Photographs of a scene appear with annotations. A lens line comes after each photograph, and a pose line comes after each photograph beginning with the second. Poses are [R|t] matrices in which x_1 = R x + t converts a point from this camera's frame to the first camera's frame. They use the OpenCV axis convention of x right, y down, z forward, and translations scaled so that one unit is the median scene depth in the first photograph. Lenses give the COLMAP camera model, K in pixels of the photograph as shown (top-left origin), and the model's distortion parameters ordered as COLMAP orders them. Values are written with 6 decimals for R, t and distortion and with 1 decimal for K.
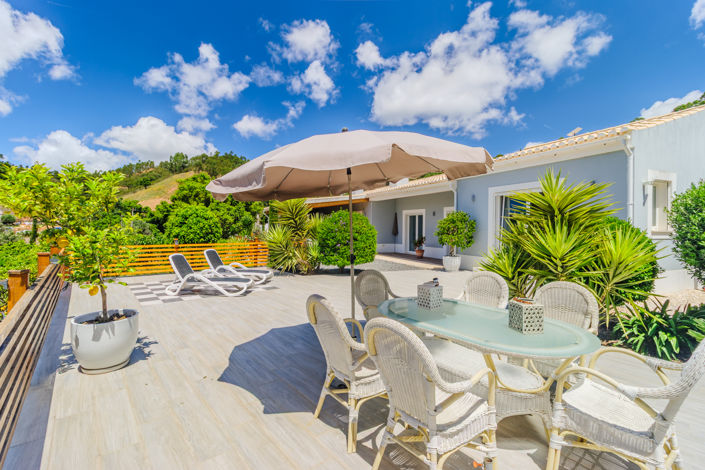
lens RADIAL K [[319.2, 0, 359.5], [0, 319.2, 234.0], [0, 0, 1]] dist [0.009335, -0.000062]
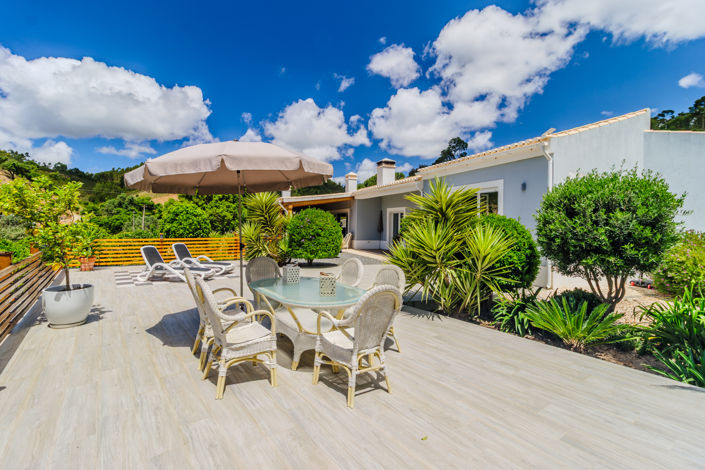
lens RADIAL K [[319.2, 0, 345.3], [0, 319.2, 233.1], [0, 0, 1]] dist [0.009335, -0.000062]
pose [[0.998757, 0.006325, -0.049449, 0.199067], [-0.006026, 0.999963, 0.006197, 0.002677], [0.049487, -0.005891, 0.998757, -0.133721]]
